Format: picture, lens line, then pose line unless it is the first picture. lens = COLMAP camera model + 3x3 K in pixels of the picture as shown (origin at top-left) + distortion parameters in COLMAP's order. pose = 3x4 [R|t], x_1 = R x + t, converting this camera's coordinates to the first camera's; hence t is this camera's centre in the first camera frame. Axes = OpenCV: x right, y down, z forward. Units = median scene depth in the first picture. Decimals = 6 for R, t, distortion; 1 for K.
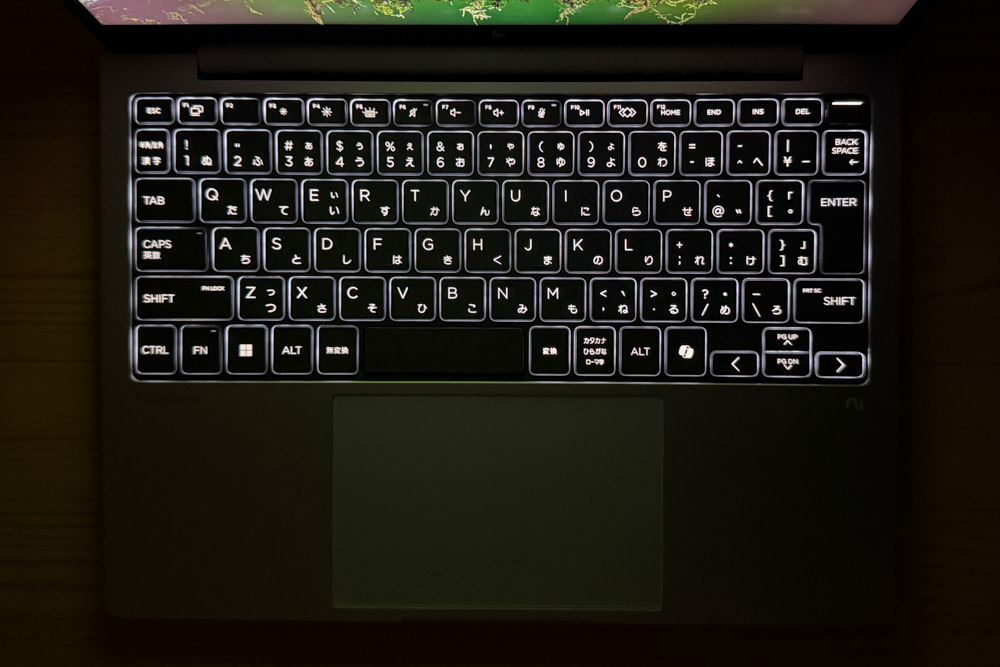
lens RADIAL K [[689.8, 0, 498.5], [0, 689.8, 335.6], [0, 0, 1]] dist [0.004712, 0.000243]
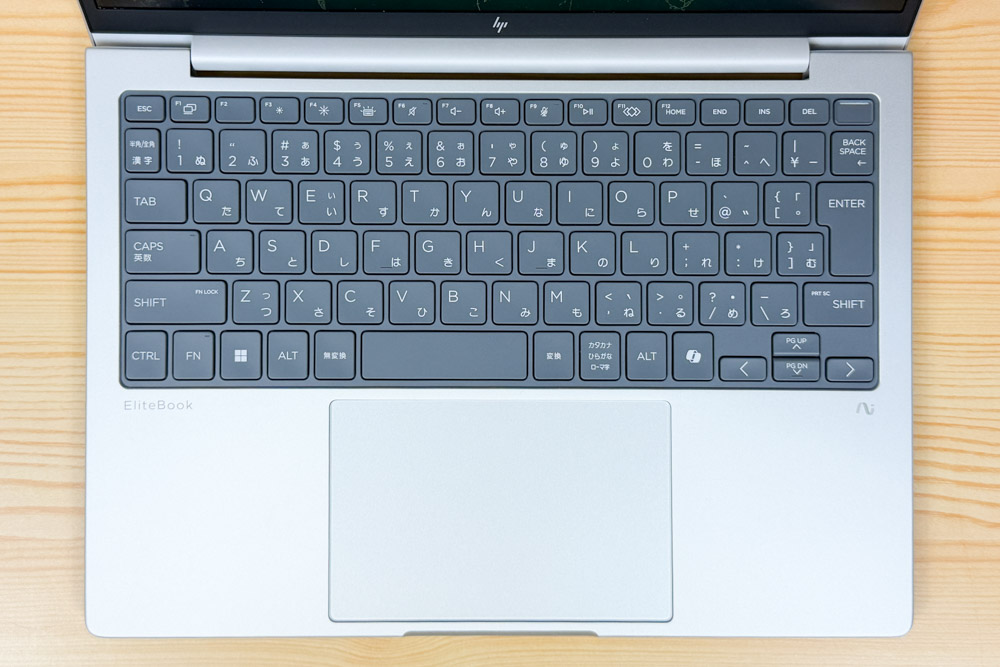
lens RADIAL K [[1519.6, 0, 500.0], [0, 1519.6, 328.6], [0, 0, 1]] dist [0.004101, 0.000000]
pose [[0.999157, -0.001889, 0.040997, -0.088744], [0.003541, 0.999182, -0.040275, 0.069674], [-0.040888, 0.040386, 0.998347, -1.130026]]
